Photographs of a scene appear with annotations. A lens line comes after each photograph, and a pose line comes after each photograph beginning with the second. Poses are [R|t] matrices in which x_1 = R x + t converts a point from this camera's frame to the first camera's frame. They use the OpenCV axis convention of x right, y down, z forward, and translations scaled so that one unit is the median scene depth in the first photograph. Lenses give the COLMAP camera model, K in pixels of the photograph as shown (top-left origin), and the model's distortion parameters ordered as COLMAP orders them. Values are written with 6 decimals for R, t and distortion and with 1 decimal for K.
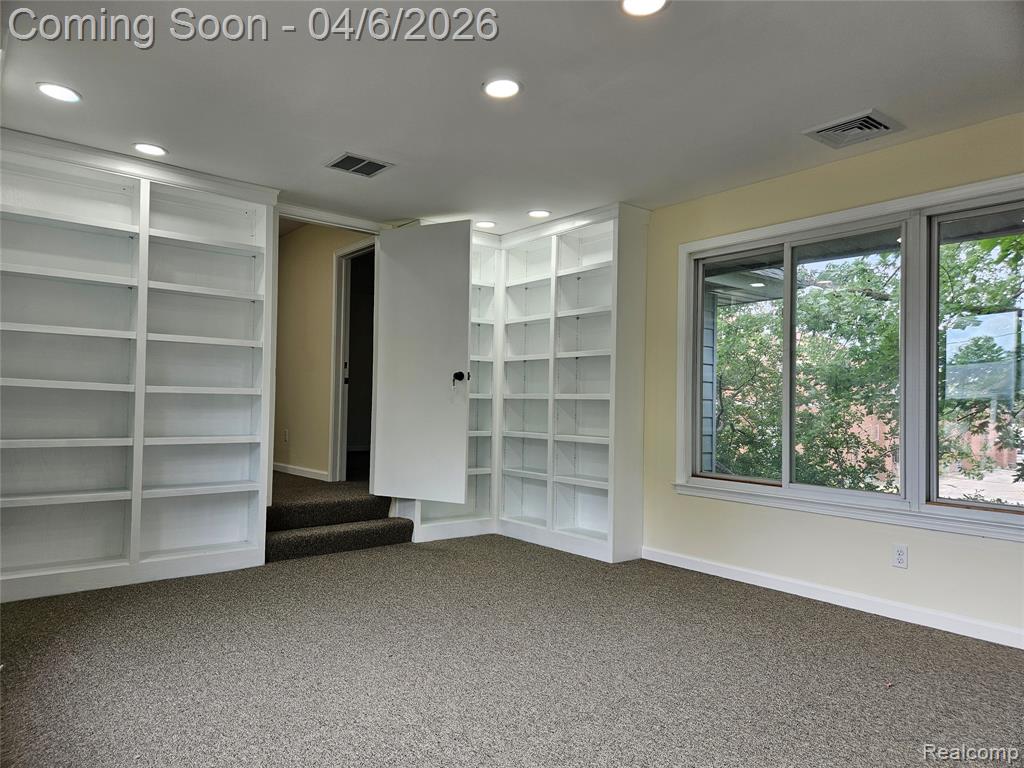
lens RADIAL K [[689.8, 0, 513.3], [0, 689.8, 409.2], [0, 0, 1]] dist [0.001263, 0.000372]
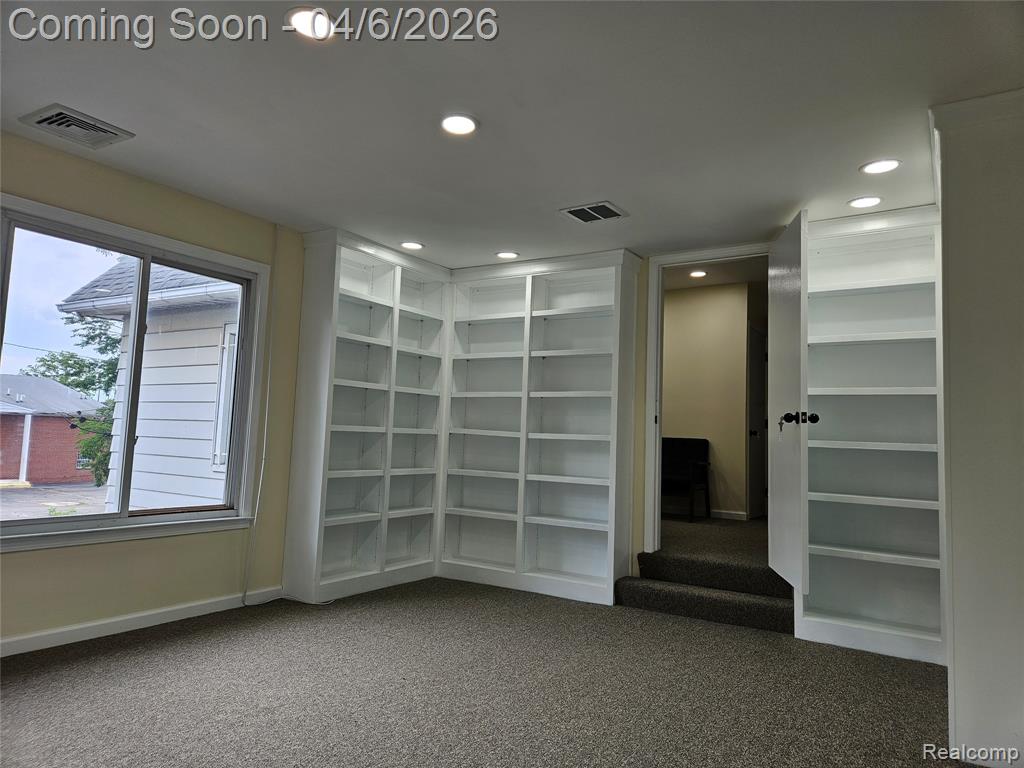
lens RADIAL K [[674.7, 0, 512.0], [0, 674.7, 384.0], [0, 0, 1]] dist [-0.000306, -0.000285]
pose [[0.318378, -0.085229, -0.944125, 0.657468], [-0.041722, 0.993725, -0.103777, 0.006569], [0.947045, 0.072431, 0.312824, 0.590158]]
